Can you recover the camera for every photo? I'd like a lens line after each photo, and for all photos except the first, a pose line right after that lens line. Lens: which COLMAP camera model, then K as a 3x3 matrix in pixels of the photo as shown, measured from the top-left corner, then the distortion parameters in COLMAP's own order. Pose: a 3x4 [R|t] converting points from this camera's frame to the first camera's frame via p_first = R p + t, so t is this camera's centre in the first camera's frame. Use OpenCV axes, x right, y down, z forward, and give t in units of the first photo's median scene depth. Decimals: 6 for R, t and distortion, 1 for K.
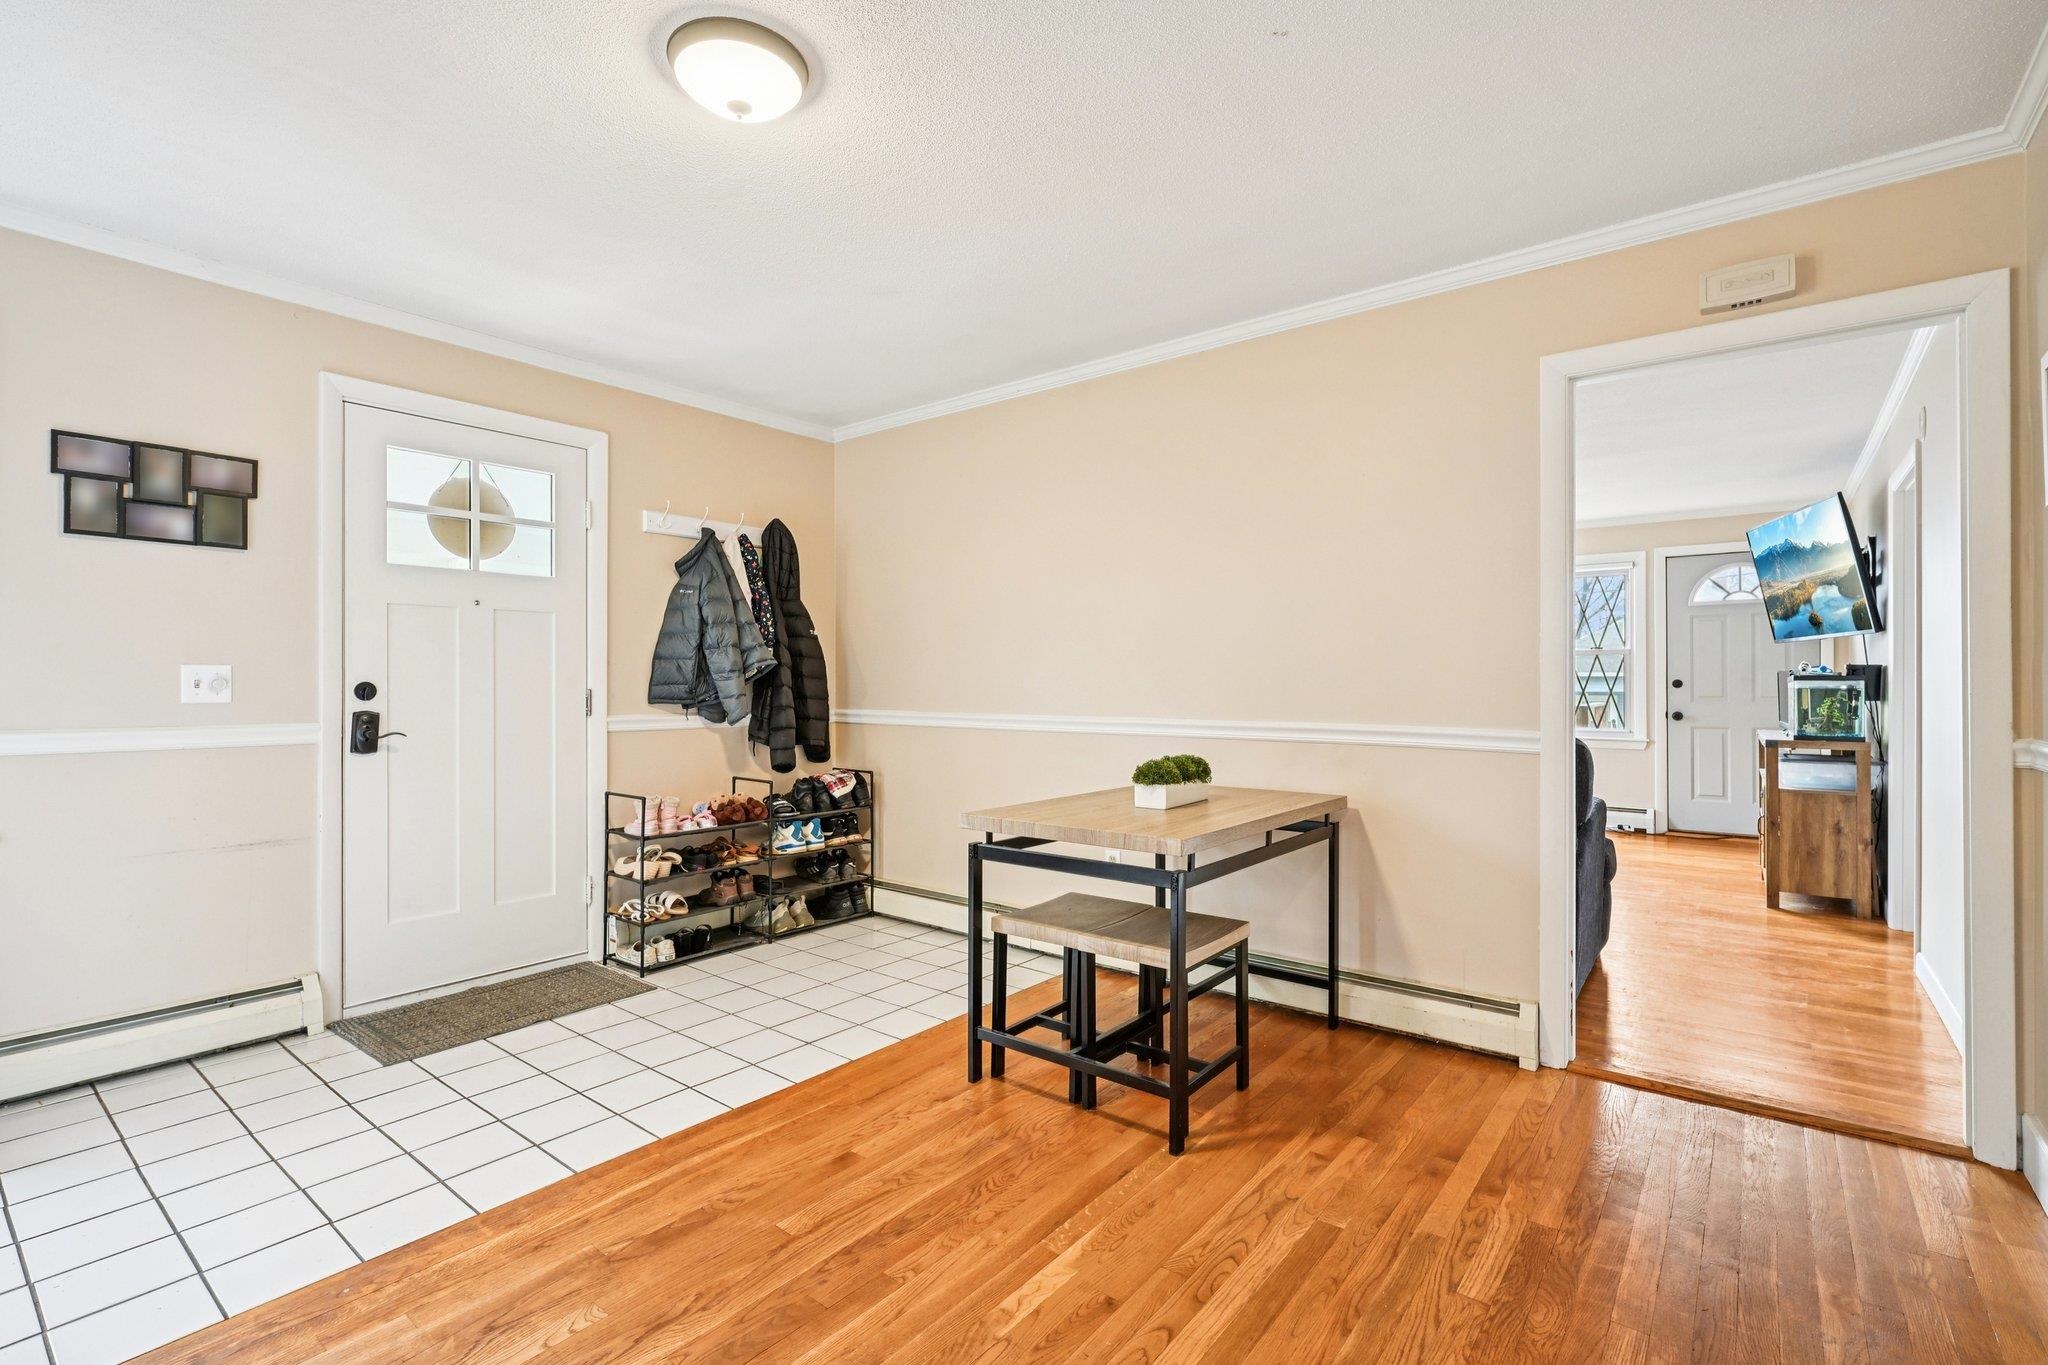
lens RADIAL K [[924.8, 0, 1024.0], [0, 924.8, 682.5], [0, 0, 1]] dist [0.003184, -0.000087]
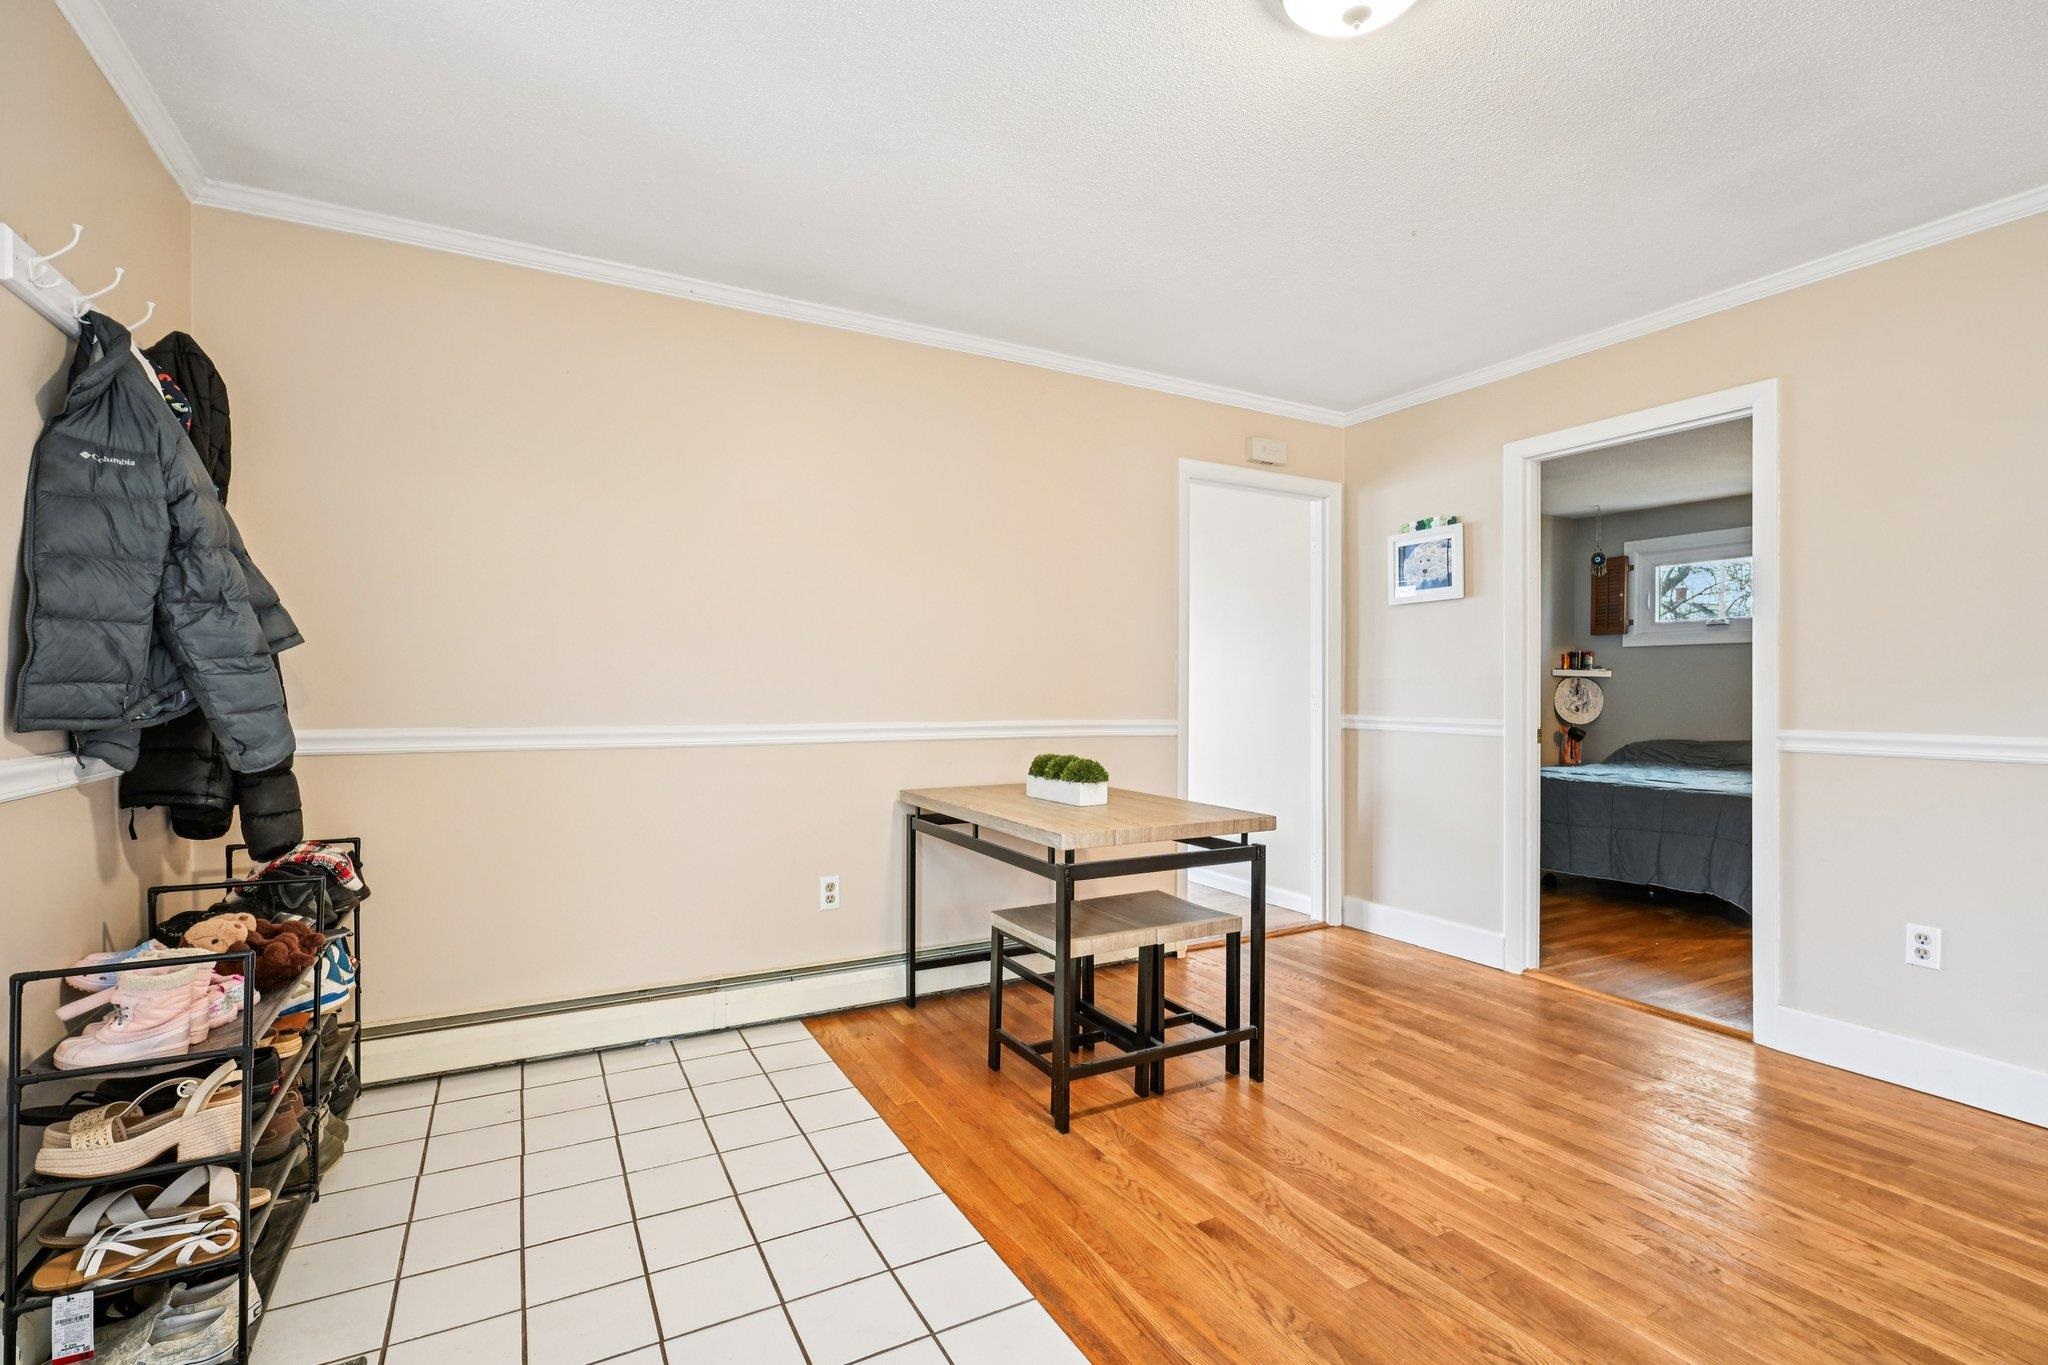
lens RADIAL K [[932.3, 0, 1018.4], [0, 932.3, 689.6], [0, 0, 1]] dist [0.002723, -0.000039]
pose [[0.392207, -0.002899, 0.919872, -1.043088], [-0.006695, 0.999960, 0.006006, -0.000677], [-0.919853, -0.008515, 0.392172, 0.801514]]
